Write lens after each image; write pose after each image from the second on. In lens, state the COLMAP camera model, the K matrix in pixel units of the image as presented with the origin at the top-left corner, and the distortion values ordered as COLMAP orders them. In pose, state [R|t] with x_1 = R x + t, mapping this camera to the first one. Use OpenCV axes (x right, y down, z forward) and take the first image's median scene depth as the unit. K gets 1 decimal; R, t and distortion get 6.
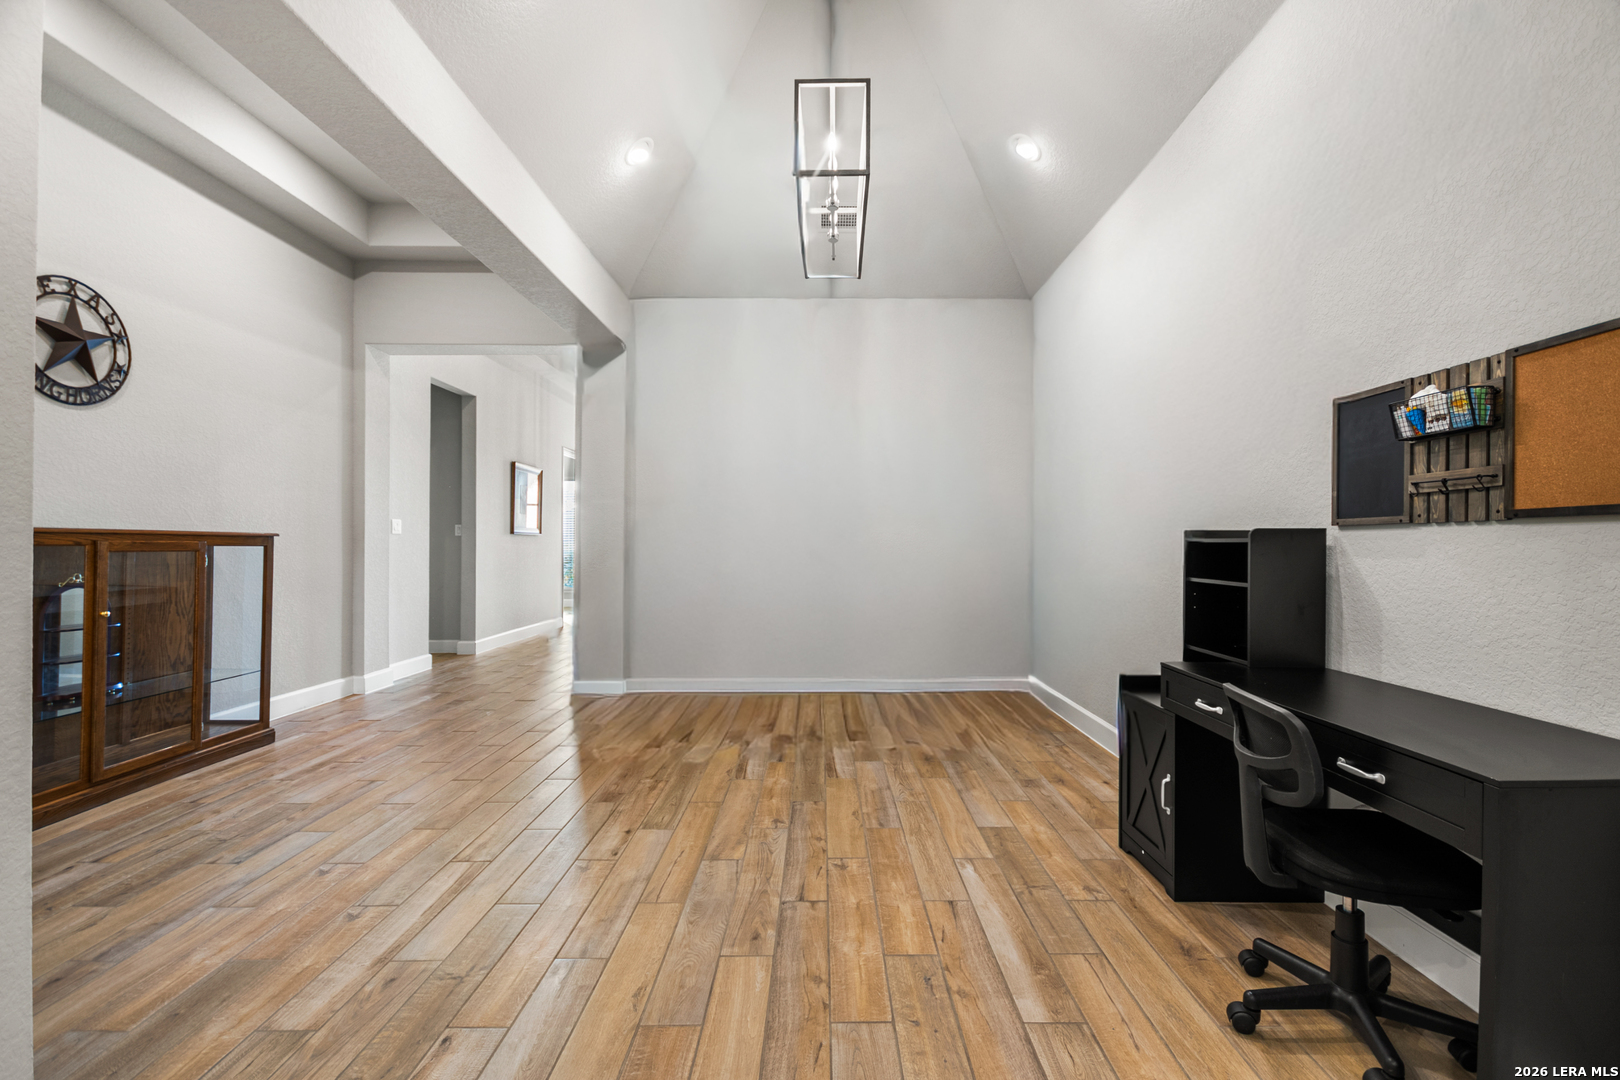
lens RADIAL K [[723.3, 0, 824.3], [0, 723.3, 550.0], [0, 0, 1]] dist [0.004597, -0.007125]
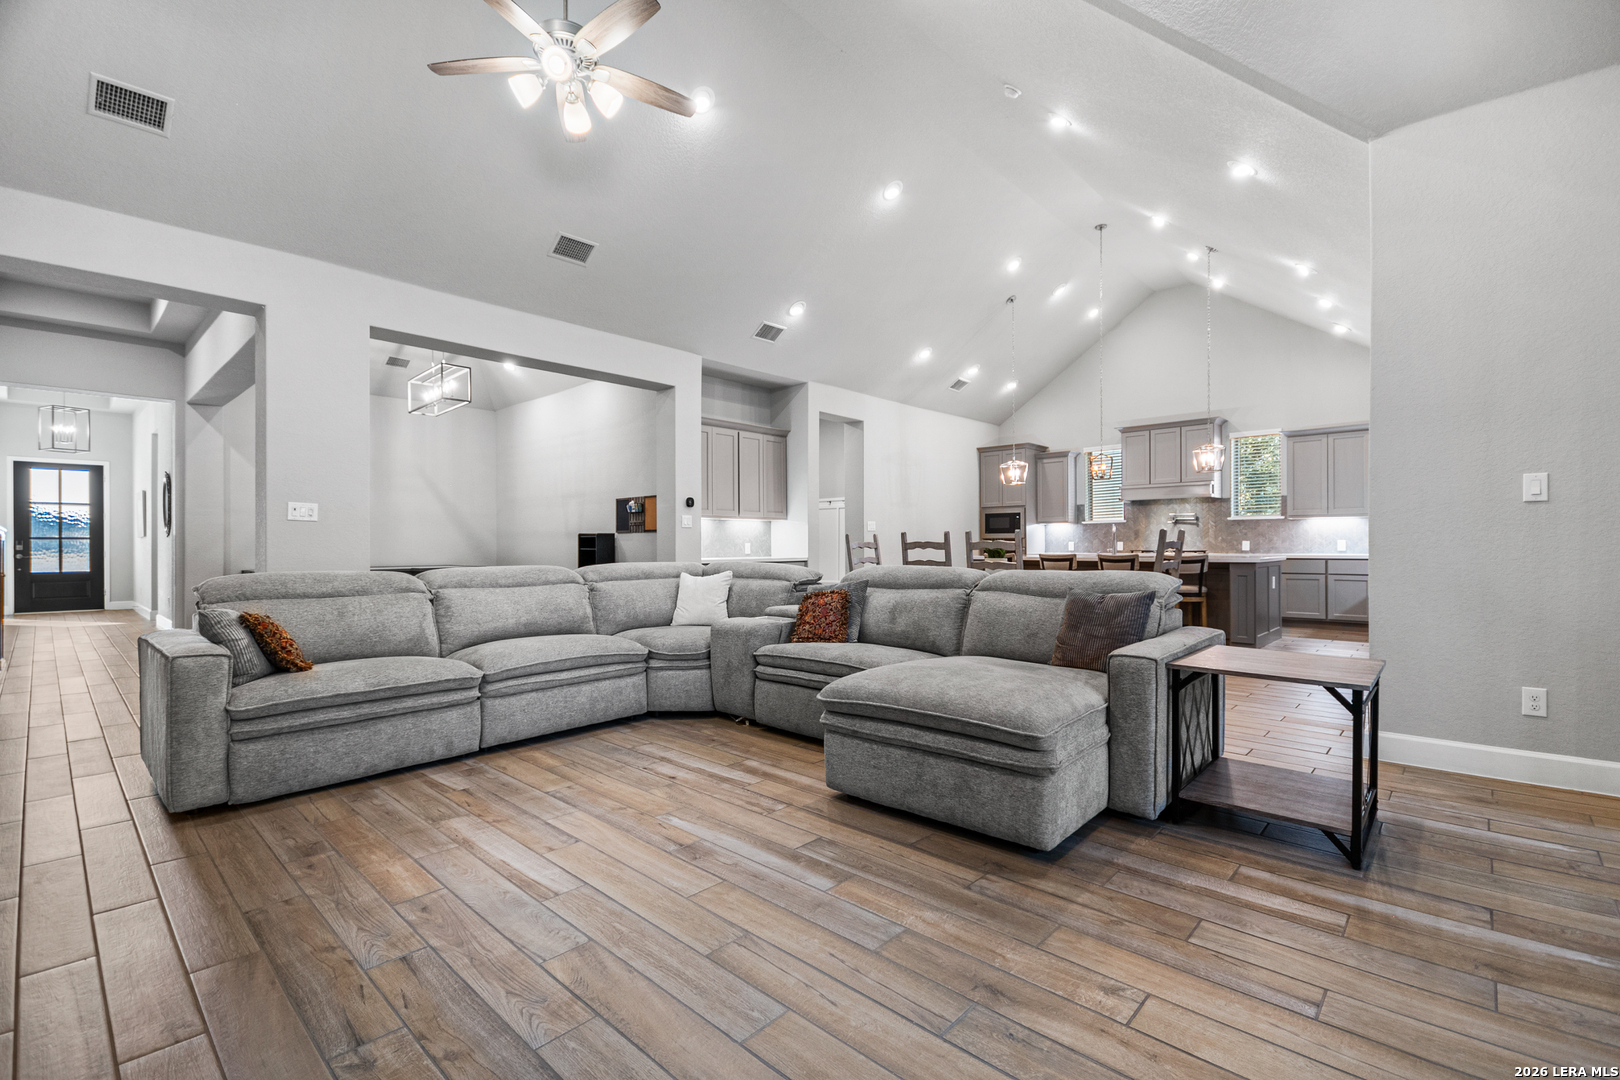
lens RADIAL K [[723.3, 0, 797.8], [0, 723.3, 534.5], [0, 0, 1]] dist [0.004597, -0.007125]
pose [[0.686724, 0.003024, 0.726912, -0.859053], [0.007807, 0.999903, -0.011535, 0.017331], [-0.726876, 0.013597, 0.686634, -1.414960]]
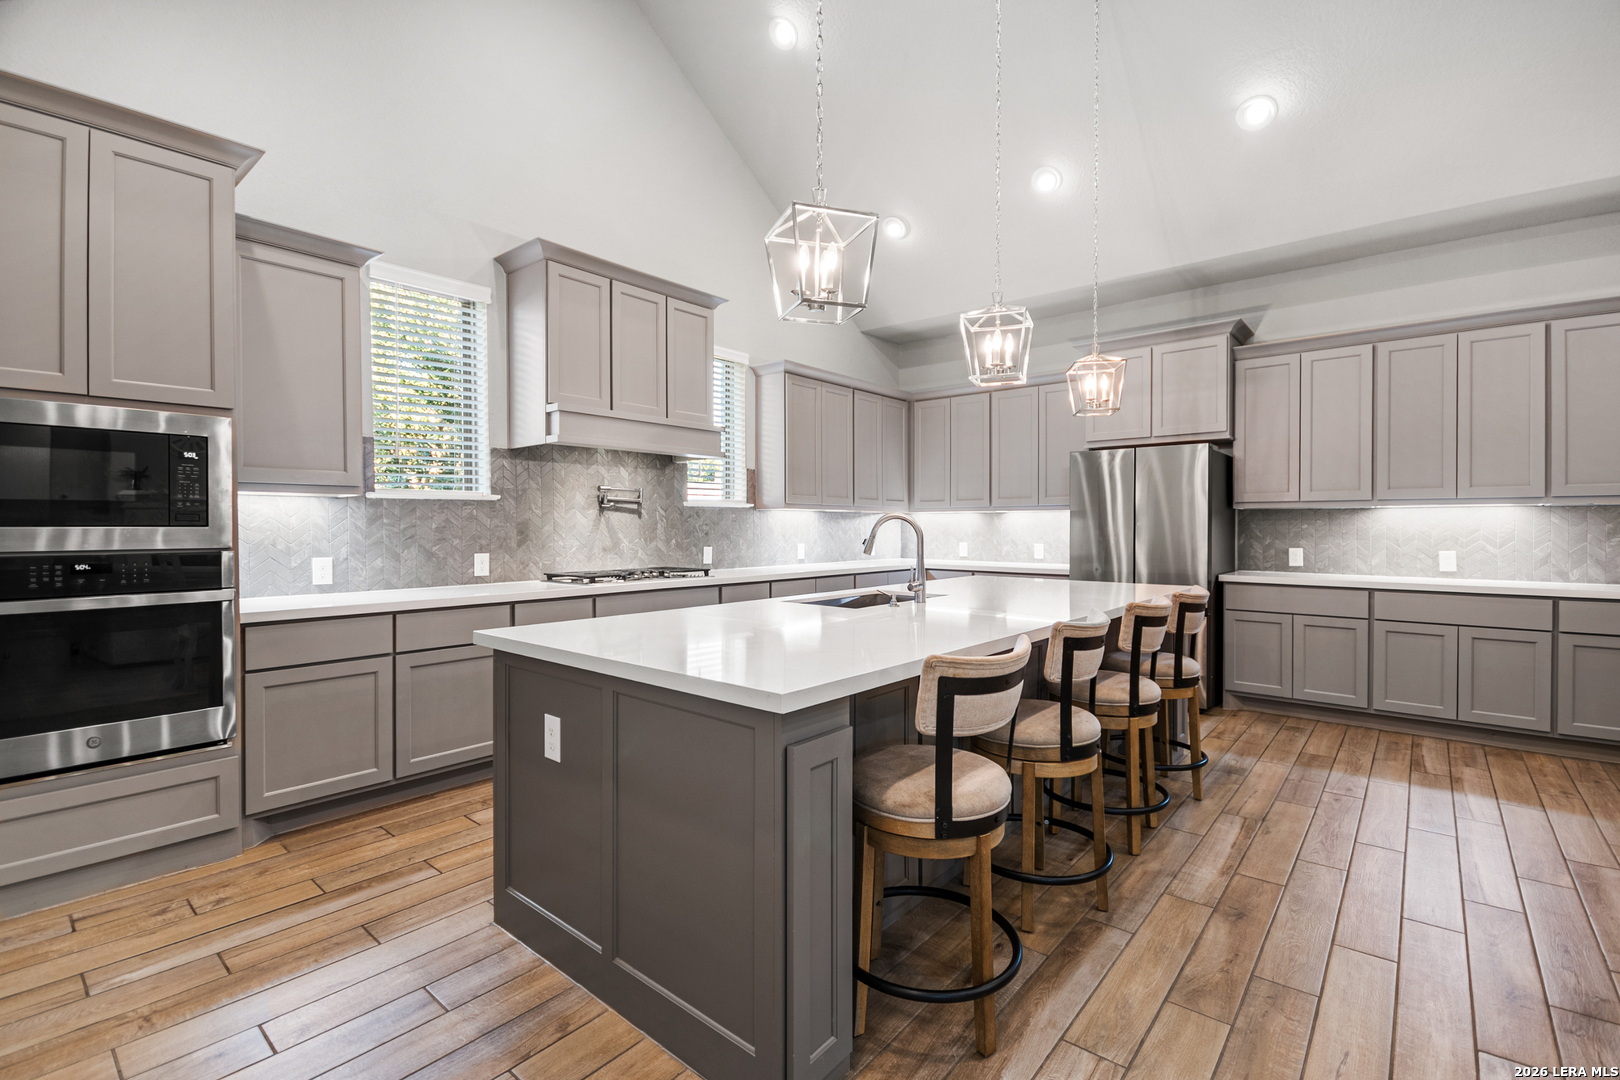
lens RADIAL K [[723.3, 0, 807.5], [0, 723.3, 530.4], [0, 0, 1]] dist [0.004597, -0.007125]
pose [[-0.764009, -0.007789, 0.645158, 1.123233], [-0.002027, 0.999951, 0.009673, -0.022182], [-0.645202, 0.006082, -0.763988, 0.184824]]
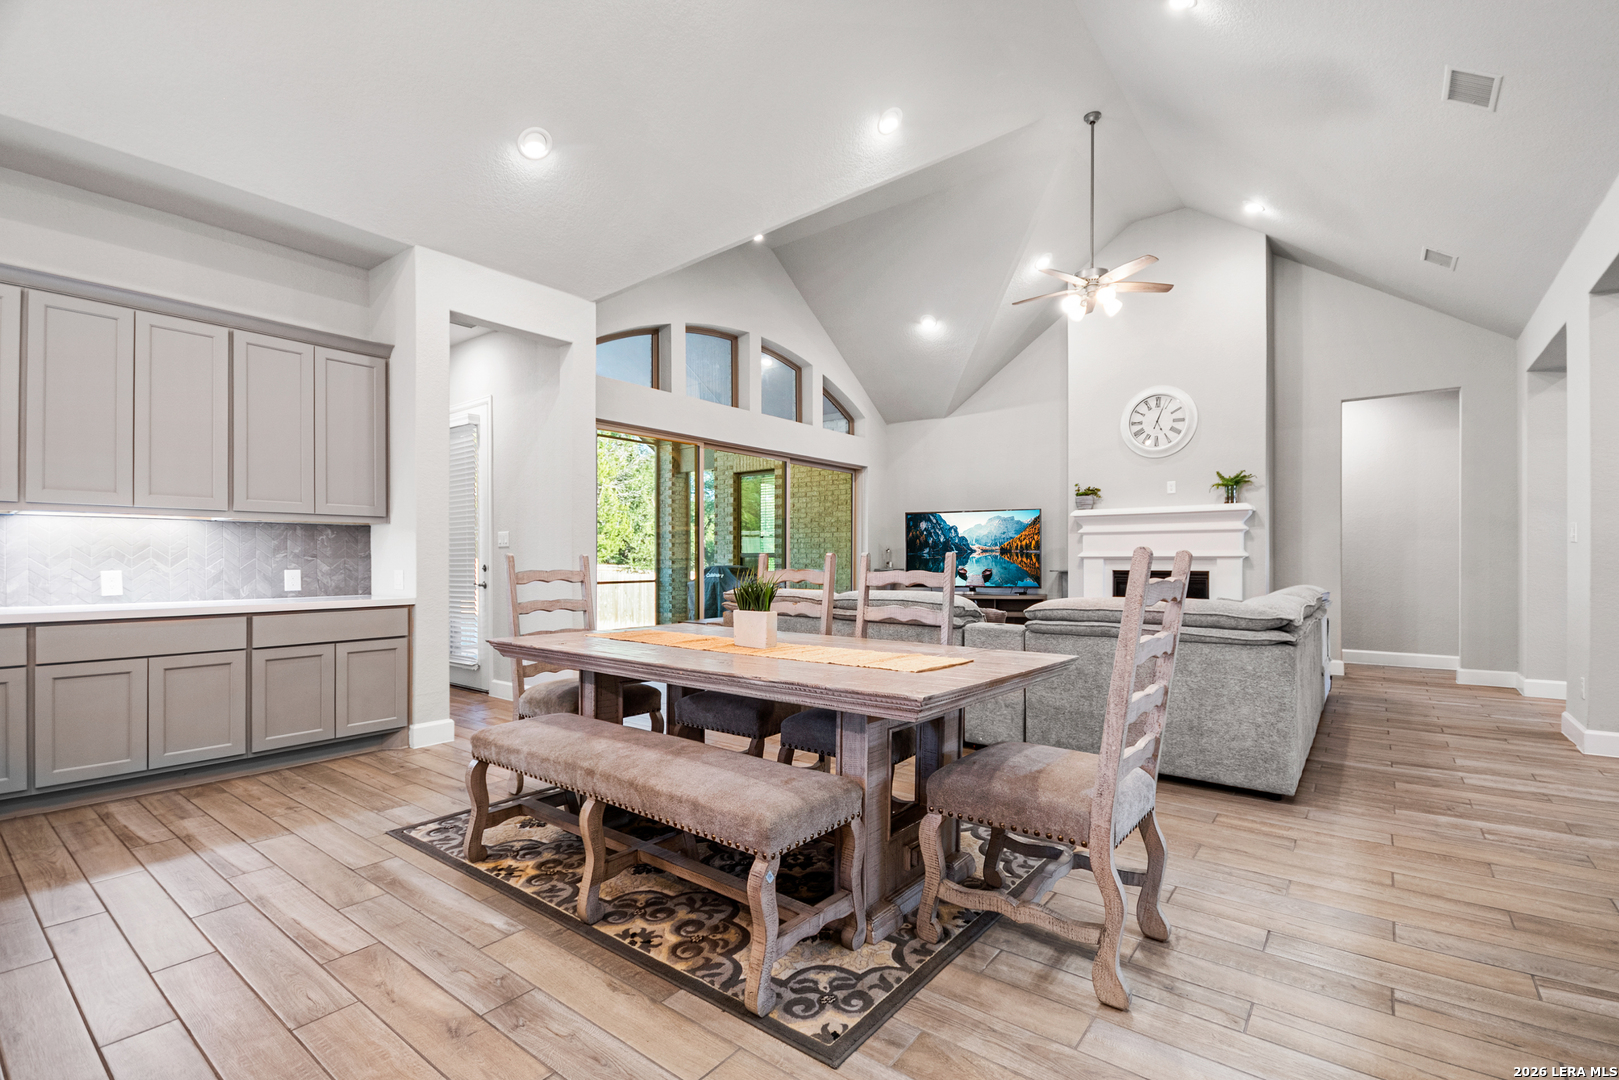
lens RADIAL K [[722.8, 0, 812.6], [0, 722.8, 560.7], [0, 0, 1]] dist [0.004597, -0.007125]
pose [[-0.602172, -0.002272, -0.798363, 1.304457], [-0.004386, 0.999990, 0.000462, 0.004127], [0.798354, 0.003780, -0.602176, -0.062826]]
